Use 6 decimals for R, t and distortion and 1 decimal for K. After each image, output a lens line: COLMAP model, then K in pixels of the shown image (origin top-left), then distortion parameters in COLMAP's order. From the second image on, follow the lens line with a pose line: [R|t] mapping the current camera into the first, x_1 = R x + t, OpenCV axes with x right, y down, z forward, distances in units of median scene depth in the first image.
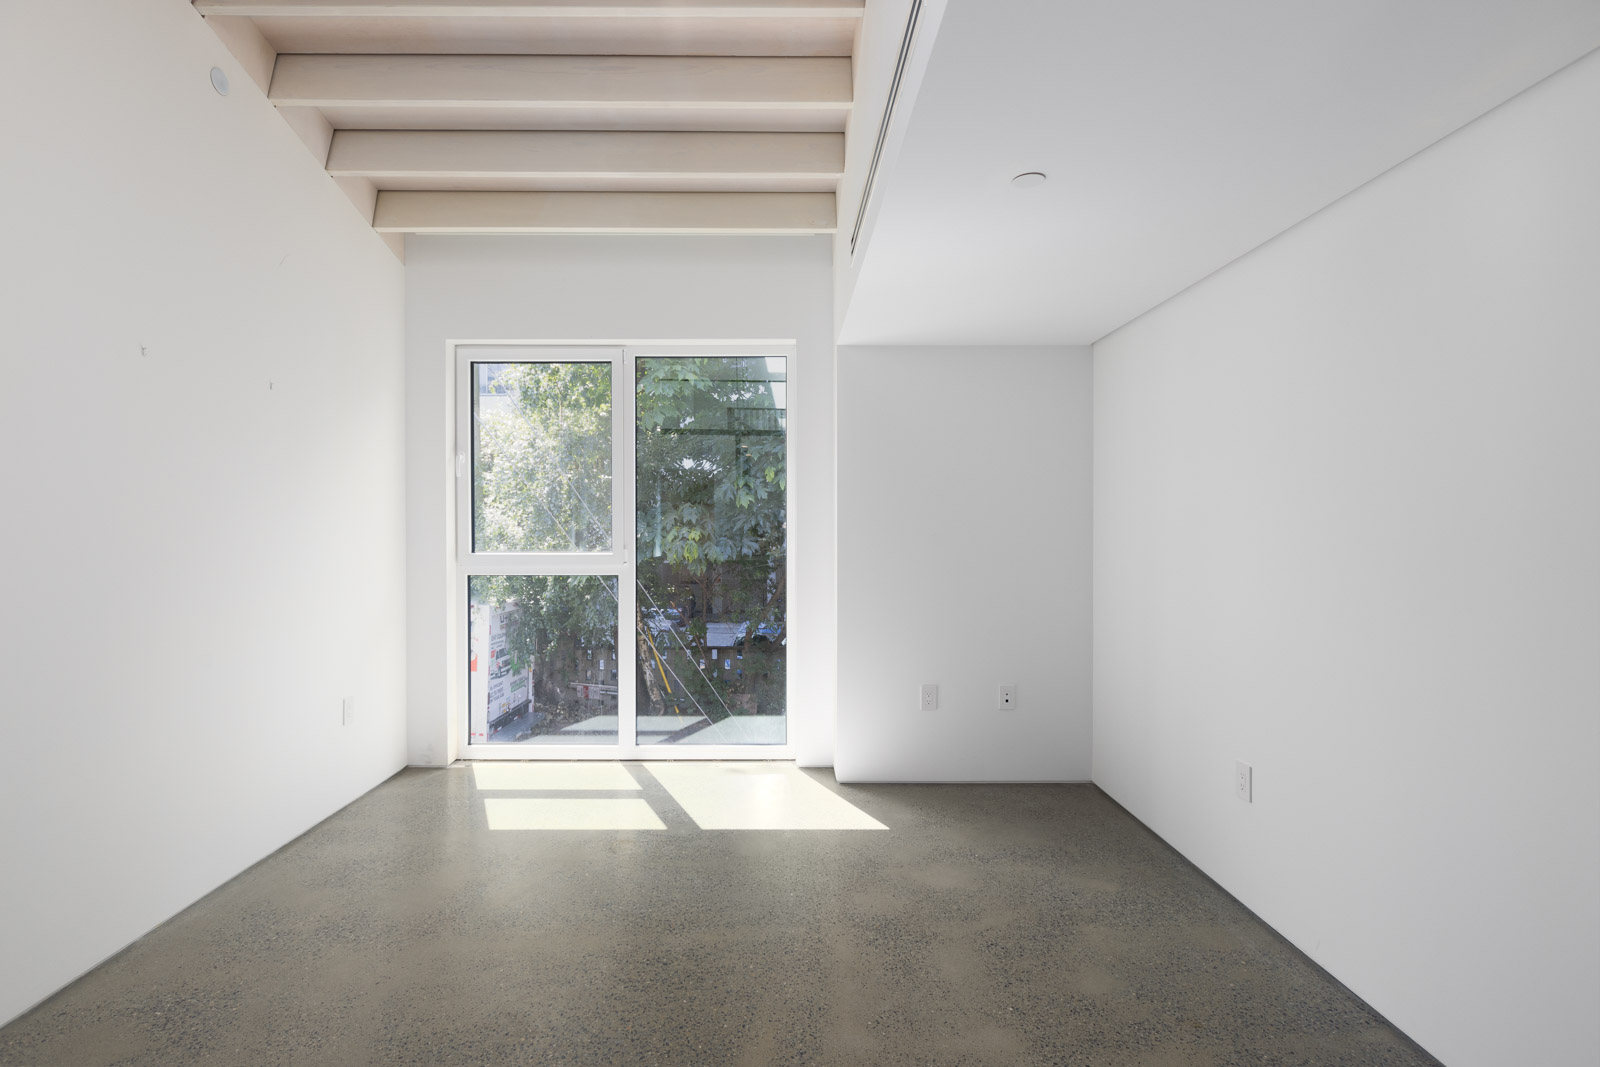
lens RADIAL K [[784.2, 0, 800.0], [0, 784.2, 533.5], [0, 0, 1]] dist [-0.000312, -0.001532]
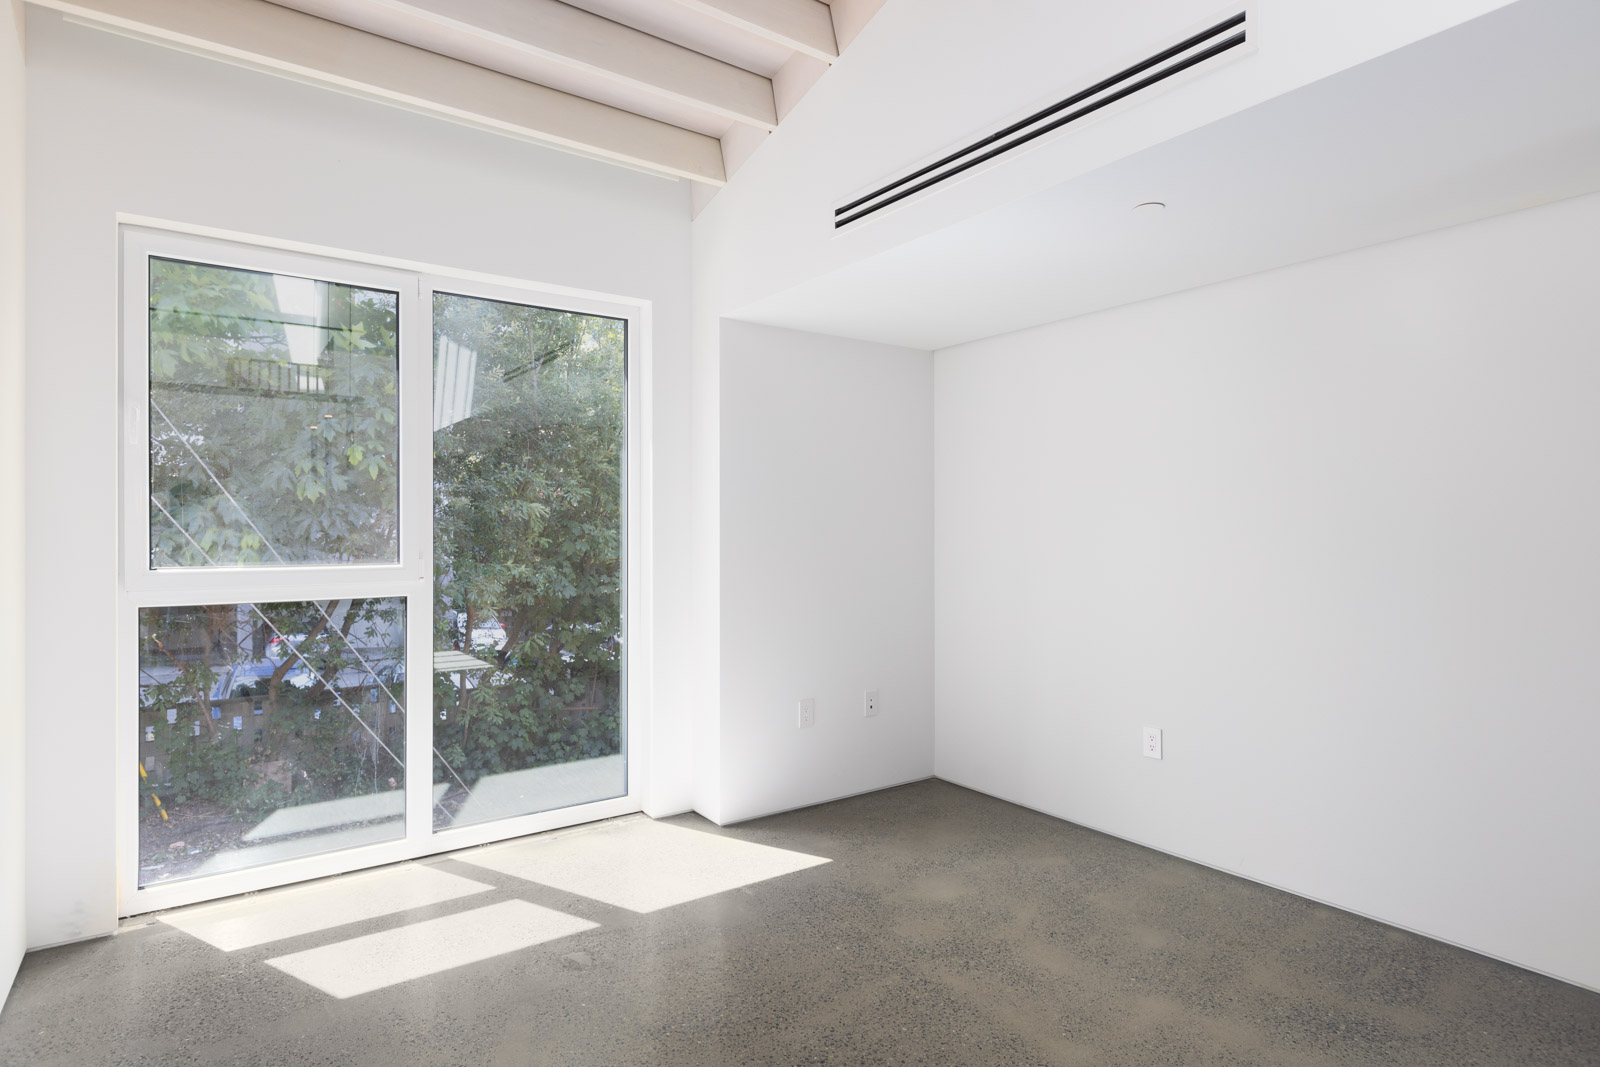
lens RADIAL K [[887.8, 0, 800.0], [0, 887.8, 533.5], [0, 0, 1]] dist [0.003315, -0.002239]
pose [[0.805638, -0.003209, 0.592399, -0.442659], [0.004410, 0.999990, -0.000580, -0.001643], [-0.592391, 0.003080, 0.805644, 0.157837]]
